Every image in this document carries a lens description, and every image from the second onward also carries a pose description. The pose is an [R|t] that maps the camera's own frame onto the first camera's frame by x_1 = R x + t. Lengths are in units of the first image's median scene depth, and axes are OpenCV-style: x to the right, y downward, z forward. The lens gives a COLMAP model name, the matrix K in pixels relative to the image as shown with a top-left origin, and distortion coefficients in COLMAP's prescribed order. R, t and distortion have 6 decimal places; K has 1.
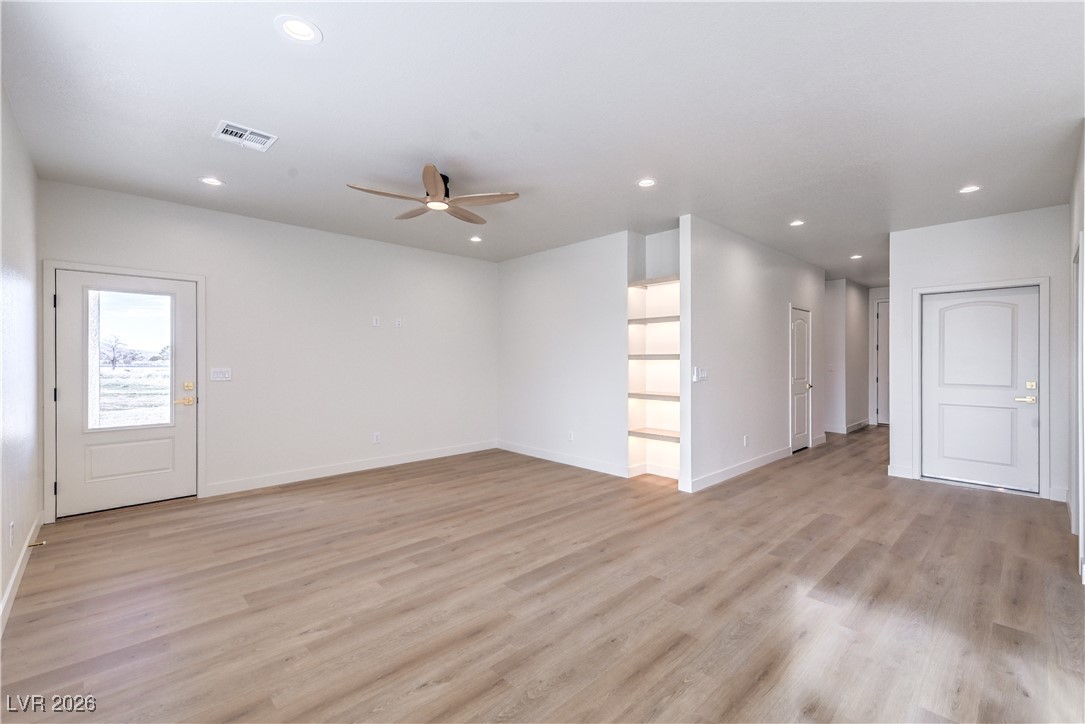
lens RADIAL K [[462.0, 0, 548.4], [0, 462.0, 356.3], [0, 0, 1]] dist [0.022173, -0.006261]
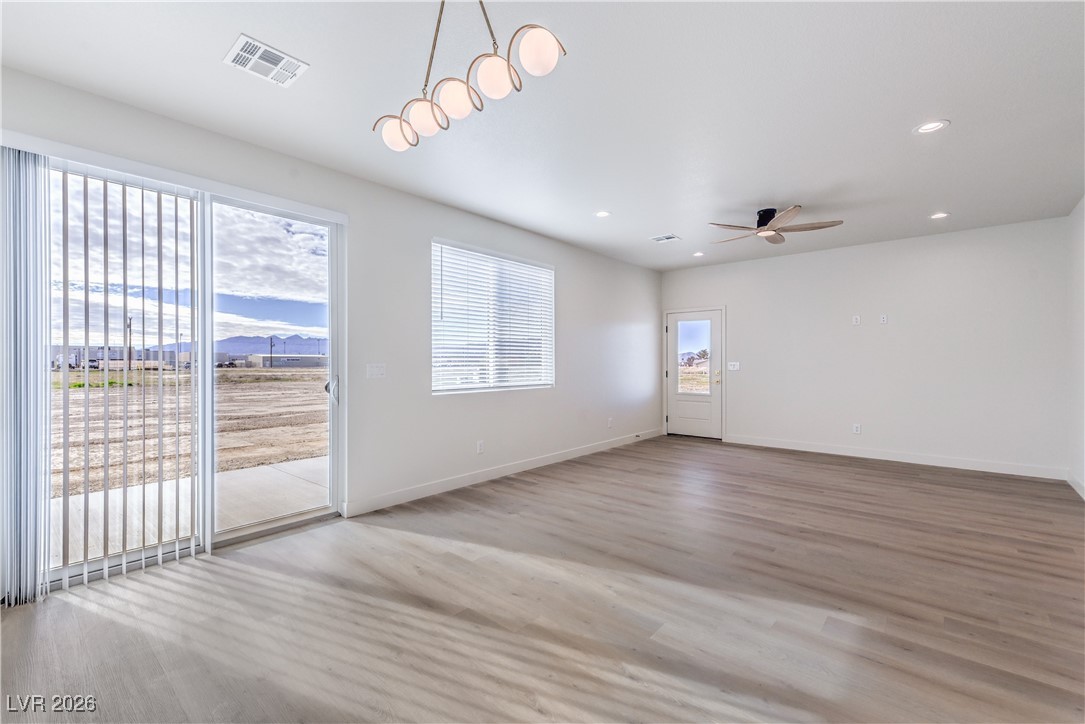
lens RADIAL K [[462.0, 0, 544.7], [0, 462.0, 360.2], [0, 0, 1]] dist [0.022173, -0.006261]
pose [[0.094847, -0.004587, -0.995481, 1.057986], [0.005420, 0.999977, -0.004091, 0.028069], [0.995477, -0.005007, 0.094870, 0.301145]]
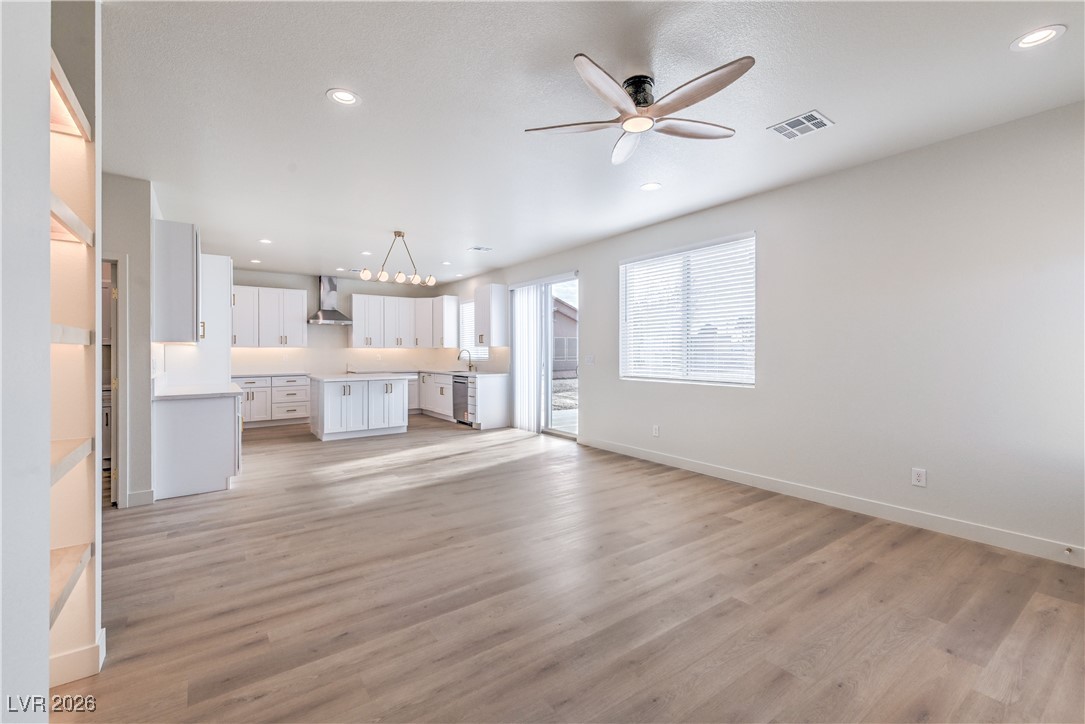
lens RADIAL K [[462.0, 0, 549.2], [0, 462.0, 355.1], [0, 0, 1]] dist [0.022173, -0.006261]
pose [[-0.991724, 0.000522, 0.128389, -0.210496], [0.000847, 0.999997, 0.002474, 0.021991], [-0.128388, 0.002562, -0.991721, 1.860094]]
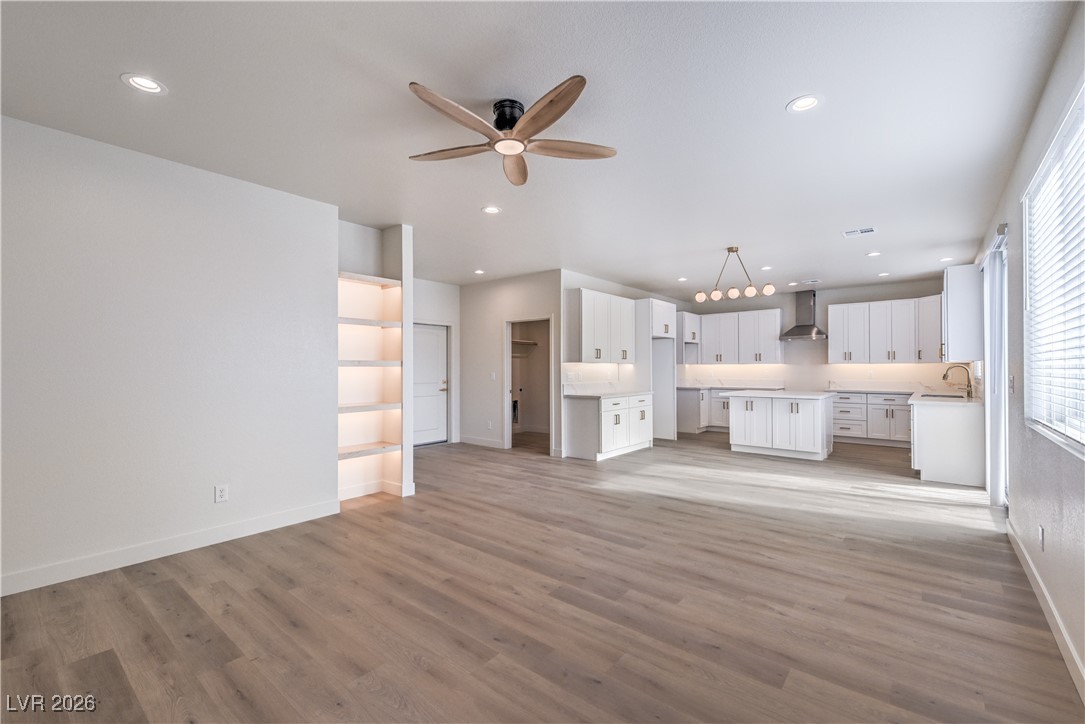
lens RADIAL K [[462.0, 0, 546.8], [0, 462.0, 366.2], [0, 0, 1]] dist [0.022173, -0.006261]
pose [[-0.118262, 0.005510, 0.992967, -1.028631], [-0.002351, 0.999980, -0.005828, 0.017078], [-0.992980, -0.003023, -0.118247, 1.120091]]
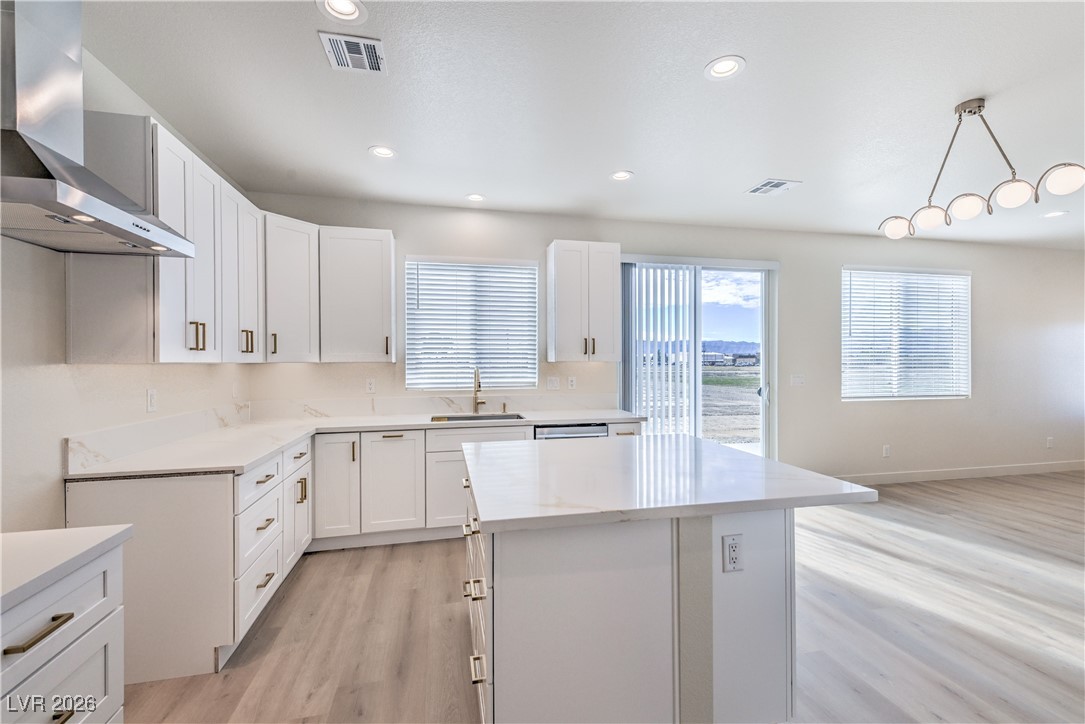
lens RADIAL K [[462.0, 0, 546.6], [0, 462.0, 363.0], [0, 0, 1]] dist [0.022173, -0.006261]
pose [[-0.510684, 0.003495, -0.859761, 1.535051], [0.006055, 0.999982, 0.000469, -0.012286], [0.859747, -0.004966, -0.510696, 0.060687]]
